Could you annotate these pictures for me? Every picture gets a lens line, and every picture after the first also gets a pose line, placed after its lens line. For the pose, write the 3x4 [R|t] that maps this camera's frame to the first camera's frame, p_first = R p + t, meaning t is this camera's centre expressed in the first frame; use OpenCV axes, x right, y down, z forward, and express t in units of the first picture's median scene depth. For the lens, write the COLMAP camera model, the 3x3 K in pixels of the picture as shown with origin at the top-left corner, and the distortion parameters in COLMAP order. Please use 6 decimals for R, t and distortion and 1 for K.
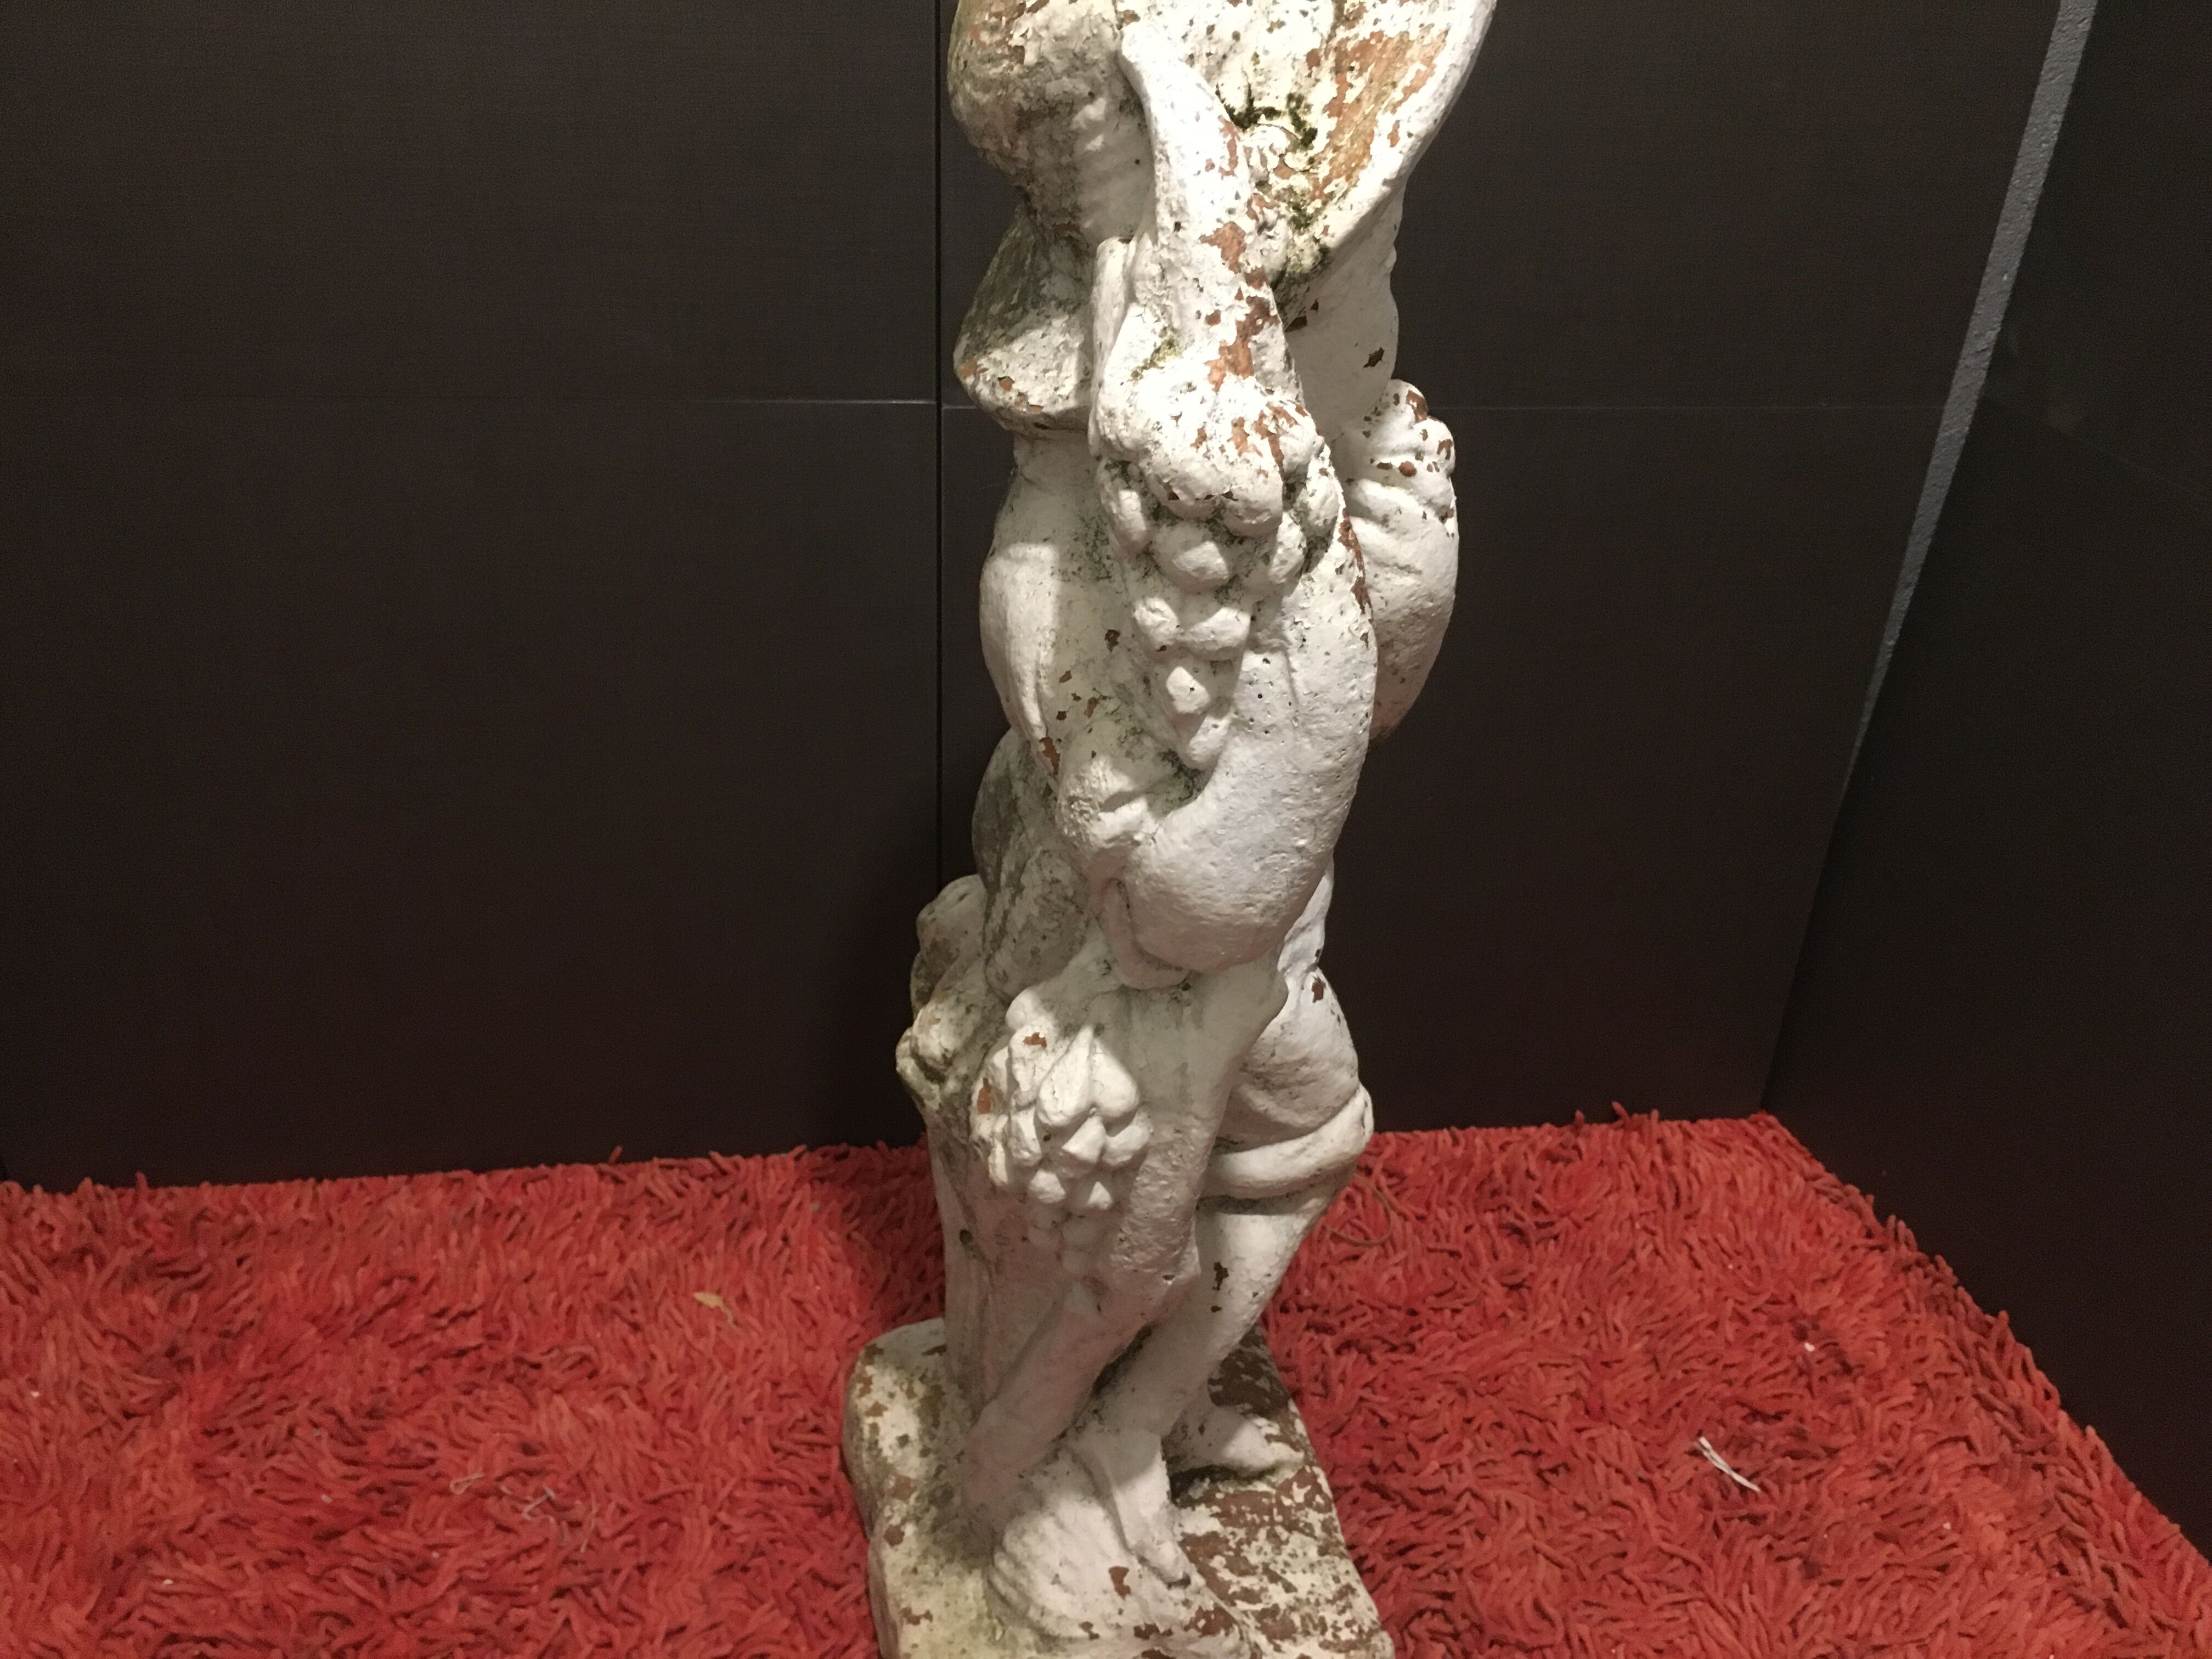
lens RADIAL K [[1911.4, 0, 1116.2], [0, 1911.4, 806.9], [0, 0, 1]] dist [0.080571, -0.119254]
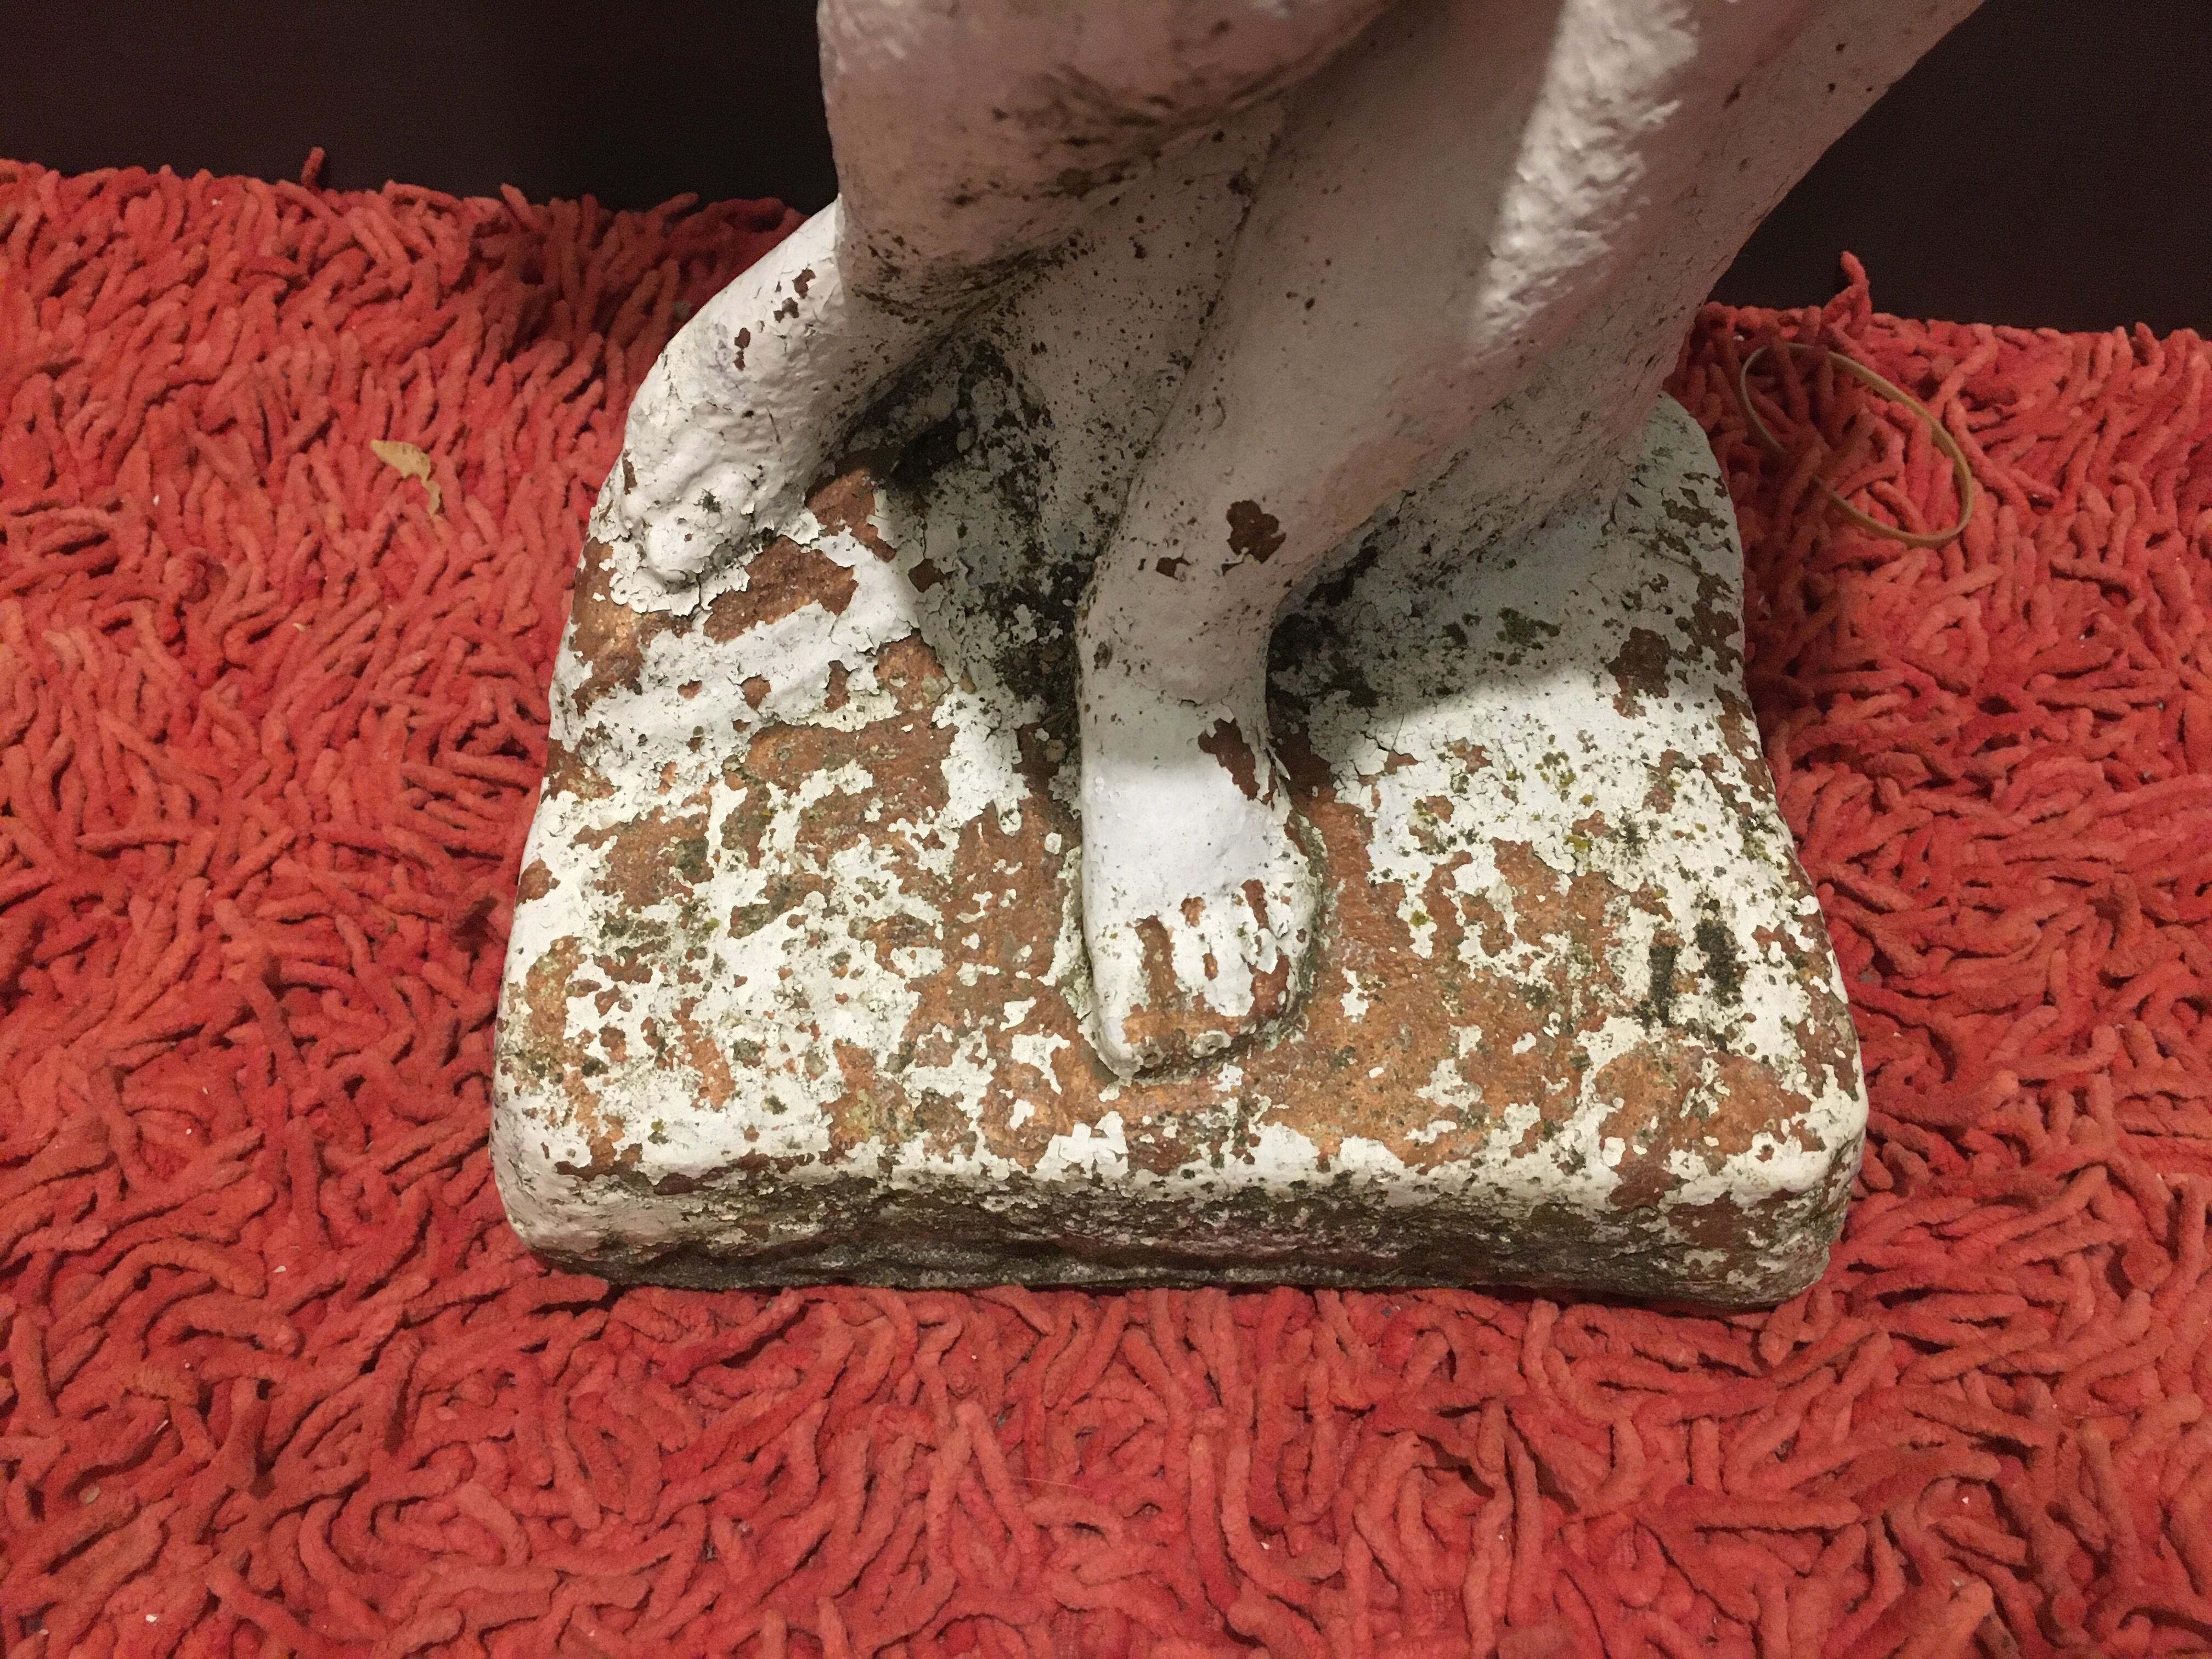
lens RADIAL K [[1911.4, 0, 1124.9], [0, 1911.4, 838.0], [0, 0, 1]] dist [0.080571, -0.119254]
pose [[0.974939, 0.152413, -0.162065, 0.045407], [-0.092985, 0.940947, 0.325534, 0.173858], [0.202110, -0.302307, 0.931538, 0.575654]]
